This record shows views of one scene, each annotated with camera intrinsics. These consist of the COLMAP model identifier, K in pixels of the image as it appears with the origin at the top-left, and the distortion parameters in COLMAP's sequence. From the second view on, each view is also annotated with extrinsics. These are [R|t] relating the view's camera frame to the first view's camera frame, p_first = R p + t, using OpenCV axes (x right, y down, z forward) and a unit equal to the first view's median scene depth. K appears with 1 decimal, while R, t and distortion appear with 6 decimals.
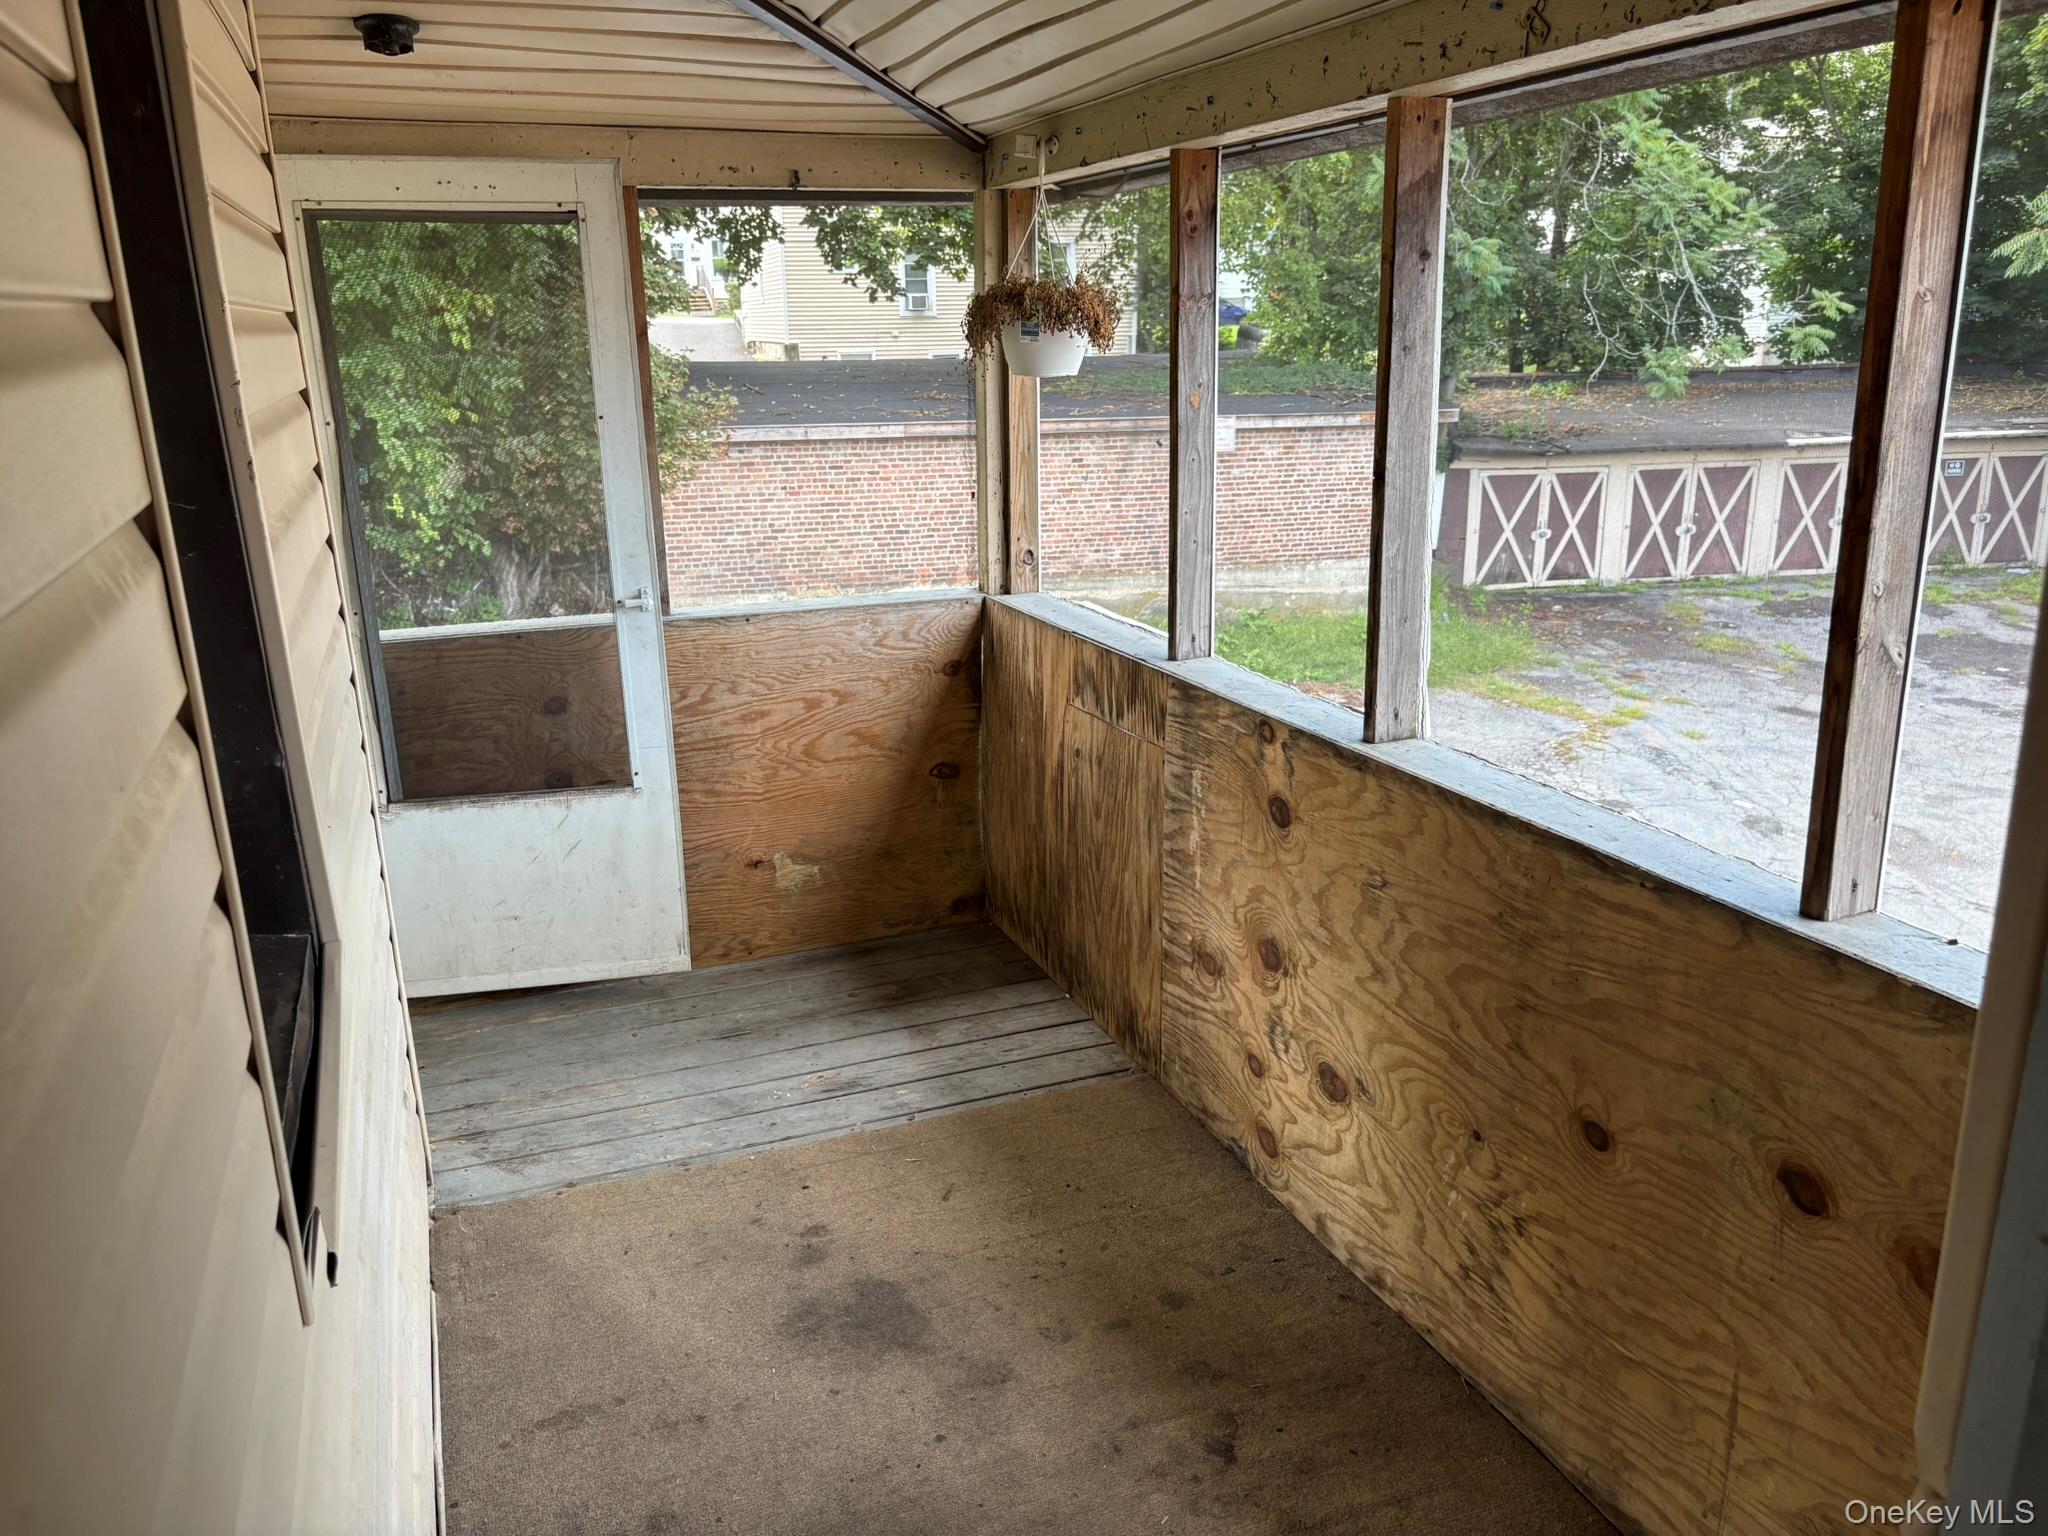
lens RADIAL K [[1567.7, 0, 1017.0], [0, 1567.7, 777.1], [0, 0, 1]] dist [0.084690, -0.103671]
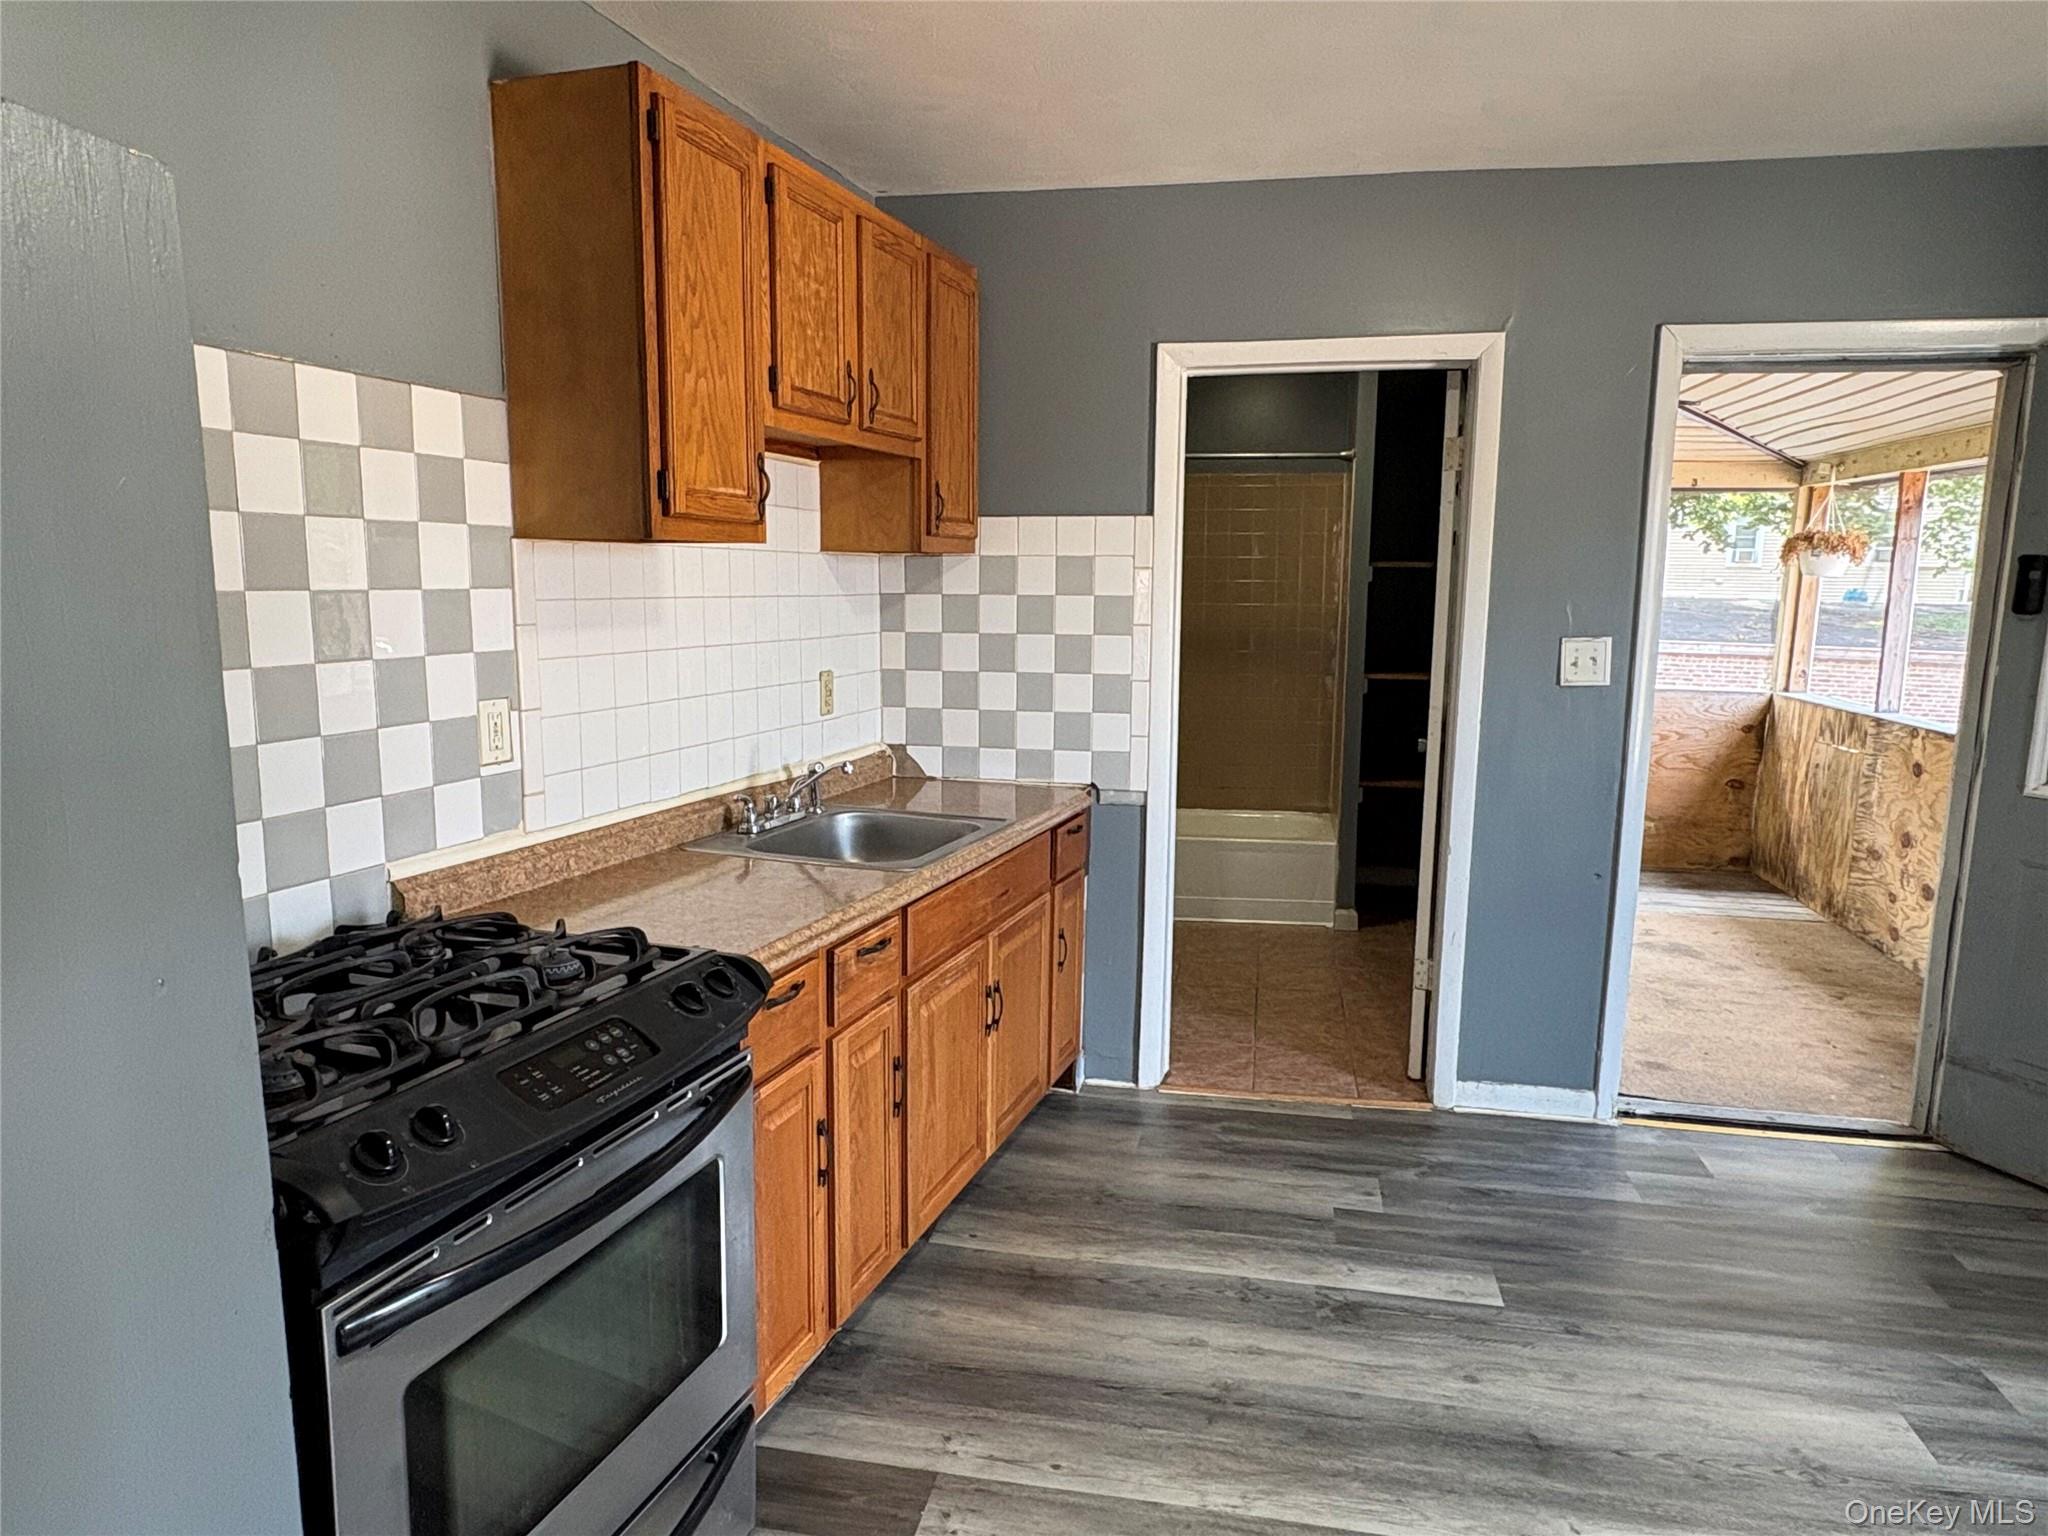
lens RADIAL K [[1308.0, 0, 1019.3], [0, 1308.0, 777.2], [0, 0, 1]] dist [0.021614, -0.015331]
pose [[0.848611, 0.114546, -0.516467, 0.045228], [-0.176219, 0.981728, -0.071810, 0.300176], [0.498805, 0.151950, 0.853291, -0.908377]]
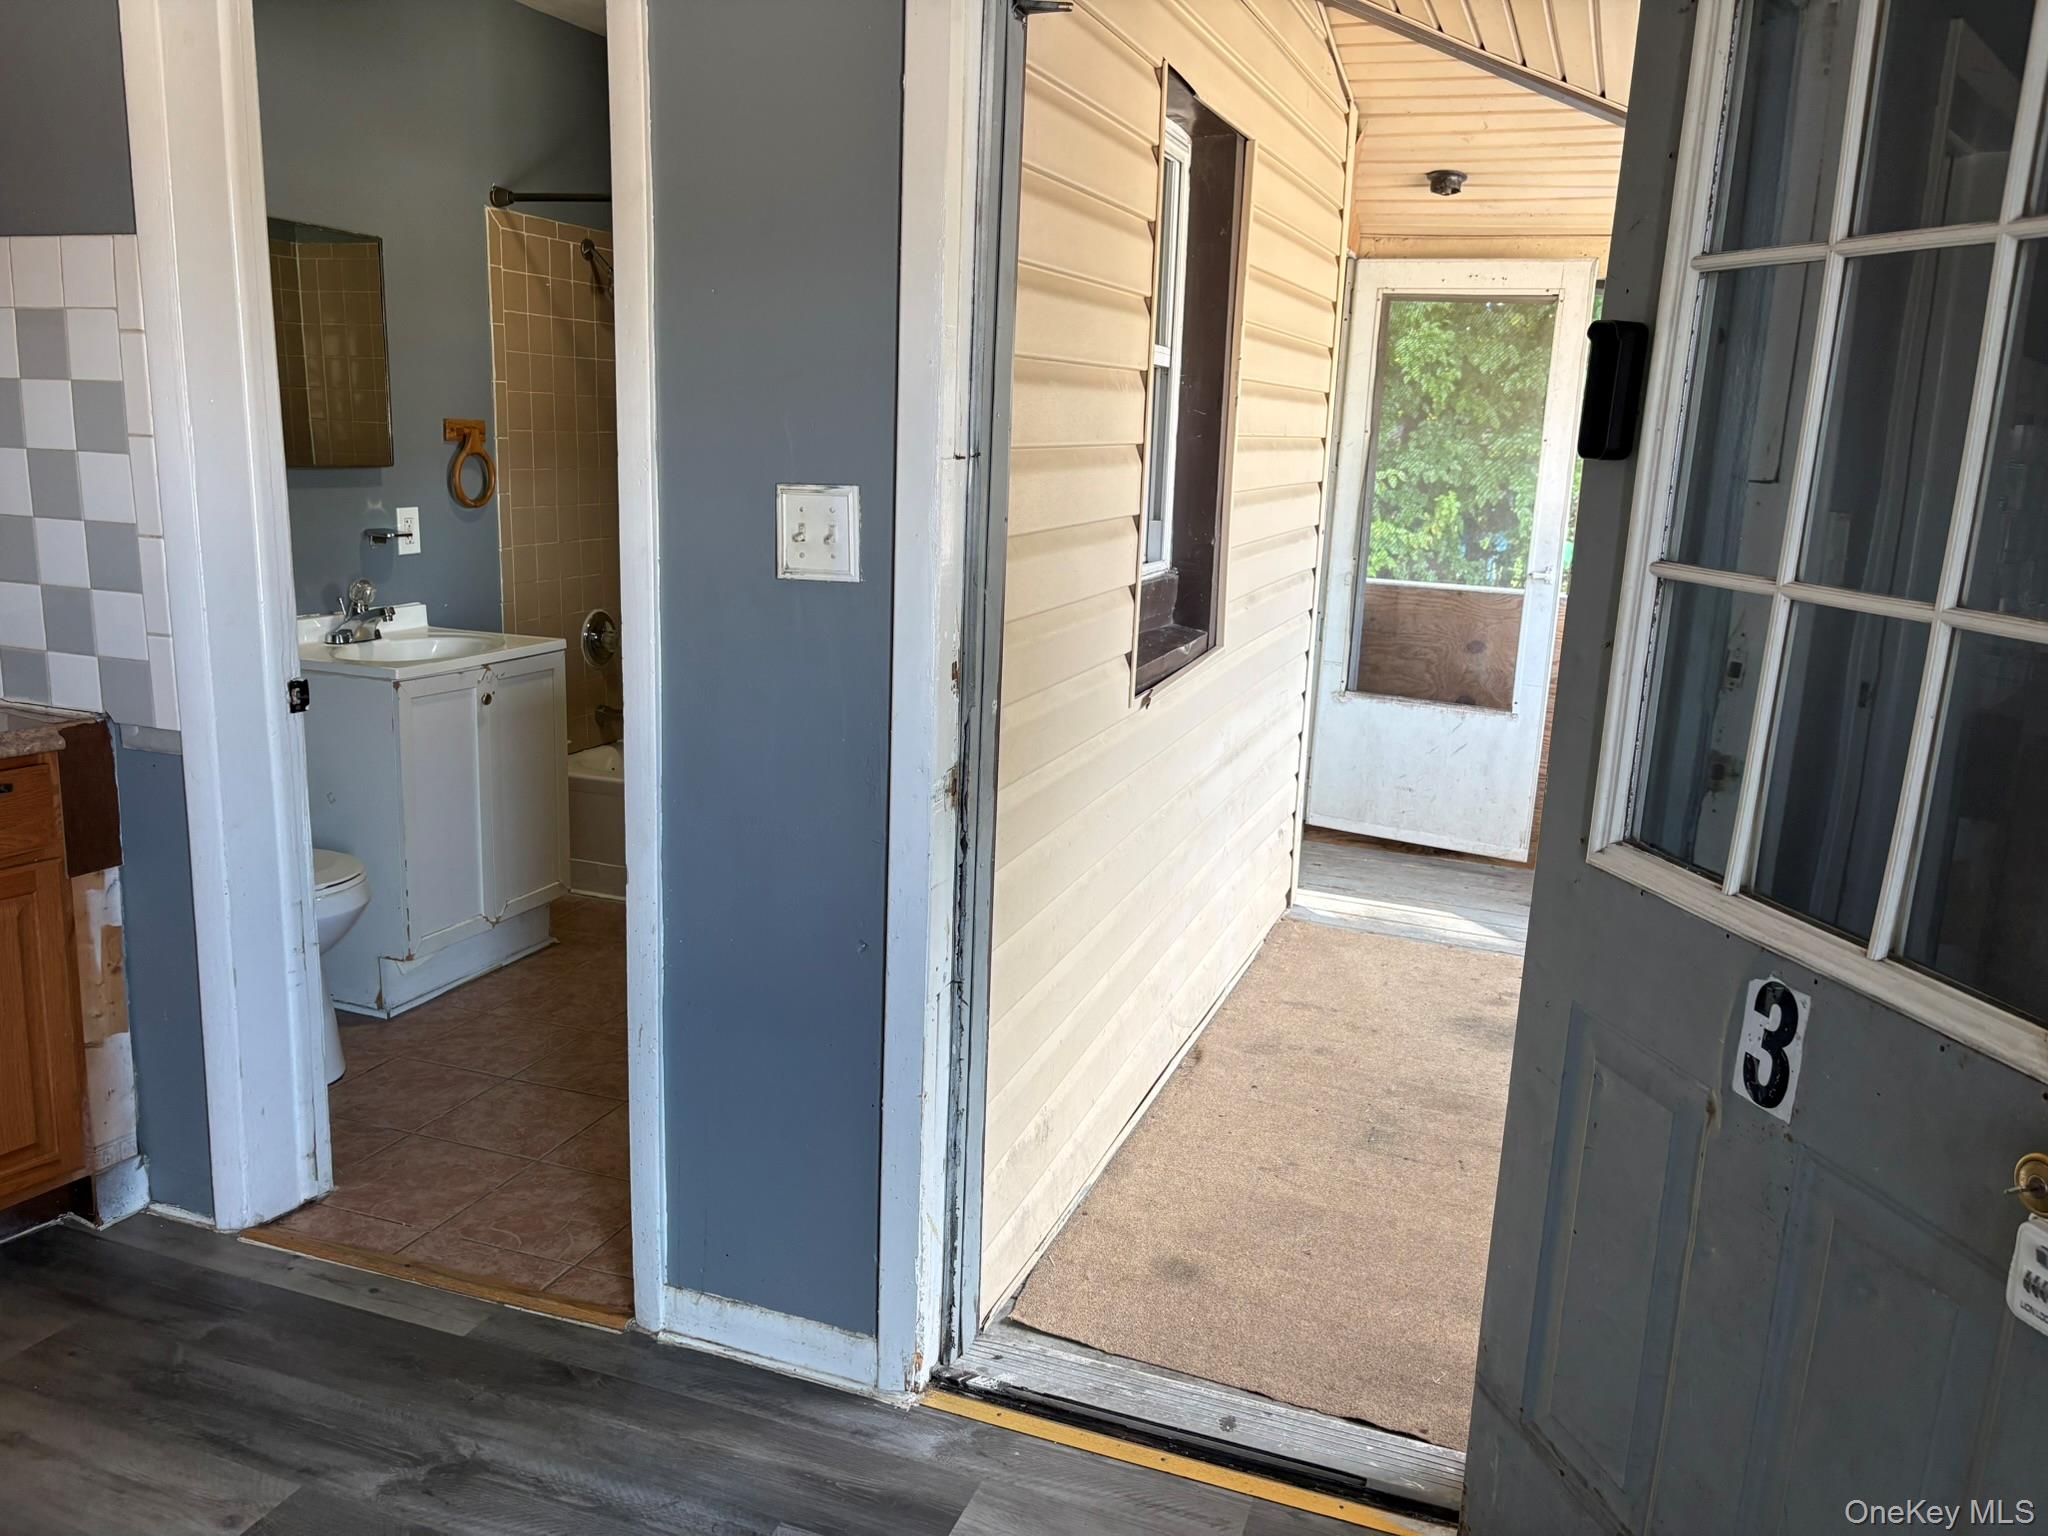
lens RADIAL K [[1567.7, 0, 1017.0], [0, 1567.7, 777.1], [0, 0, 1]] dist [0.084690, -0.103671]
pose [[0.748672, 0.198037, -0.632671, 0.324411], [-0.239792, 0.970617, 0.020061, 0.142036], [0.618054, 0.136690, 0.774161, -0.322592]]
